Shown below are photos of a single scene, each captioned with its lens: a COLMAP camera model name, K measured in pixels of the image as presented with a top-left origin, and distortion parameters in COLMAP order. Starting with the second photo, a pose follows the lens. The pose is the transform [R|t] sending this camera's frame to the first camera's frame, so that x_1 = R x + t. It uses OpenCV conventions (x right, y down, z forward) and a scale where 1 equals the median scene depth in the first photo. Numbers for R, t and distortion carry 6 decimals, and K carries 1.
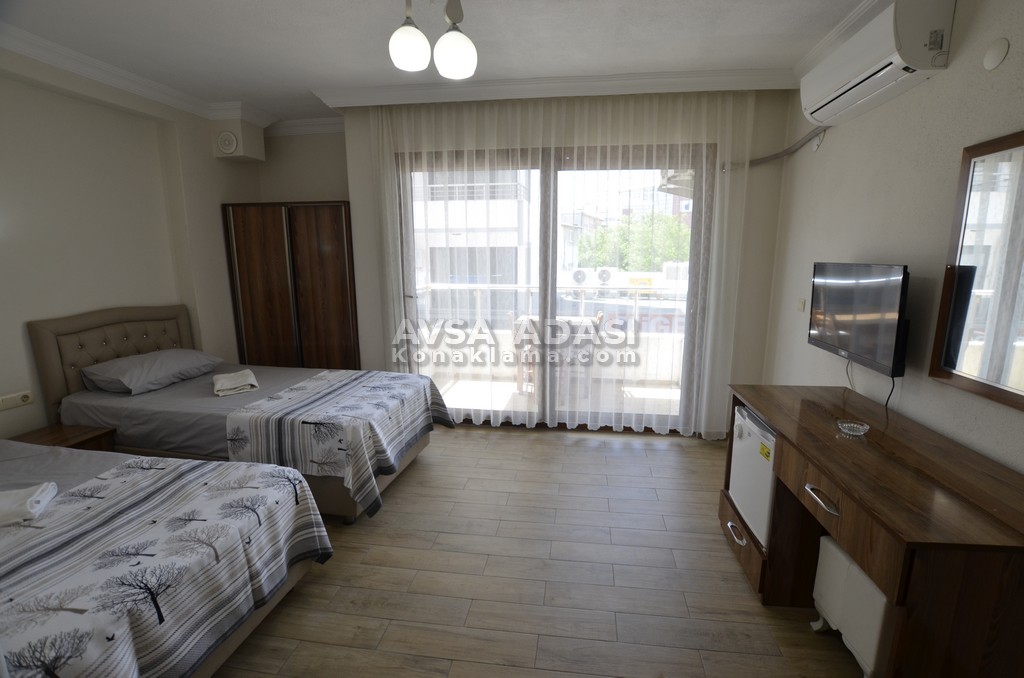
lens RADIAL K [[448.7, 0, 525.7], [0, 448.7, 341.4], [0, 0, 1]] dist [-0.026038, 0.001102]
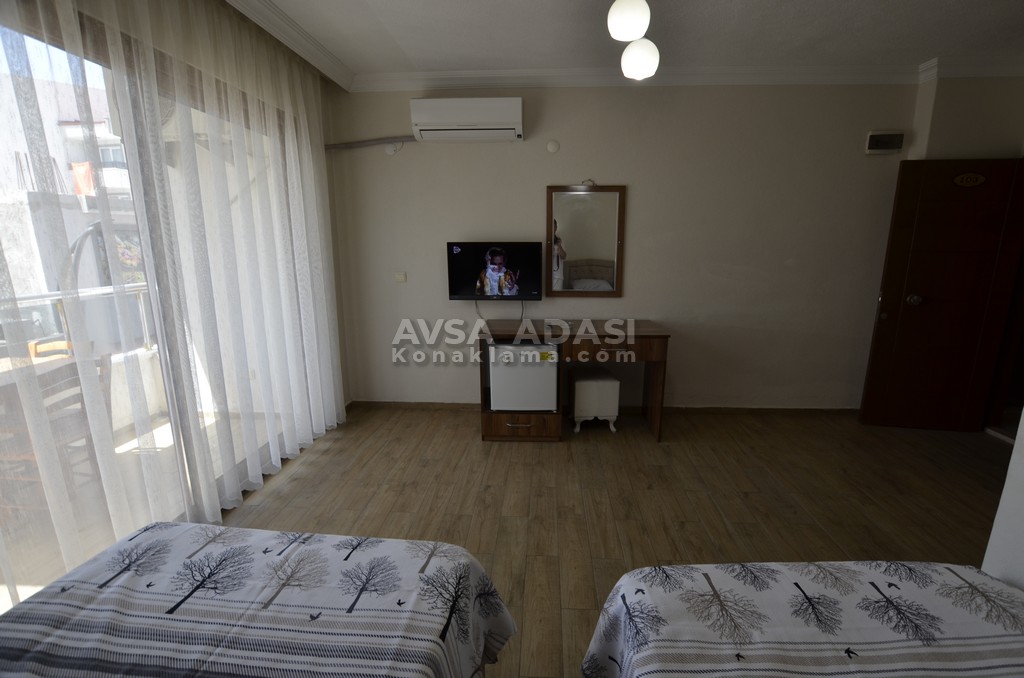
lens RADIAL K [[448.7, 0, 528.2], [0, 448.7, 339.1], [0, 0, 1]] dist [-0.026038, 0.001102]
pose [[-0.088406, -0.210075, 0.973680, -0.707064], [0.185316, 0.956973, 0.223296, -0.130866], [-0.978694, 0.200179, -0.045672, 0.742692]]
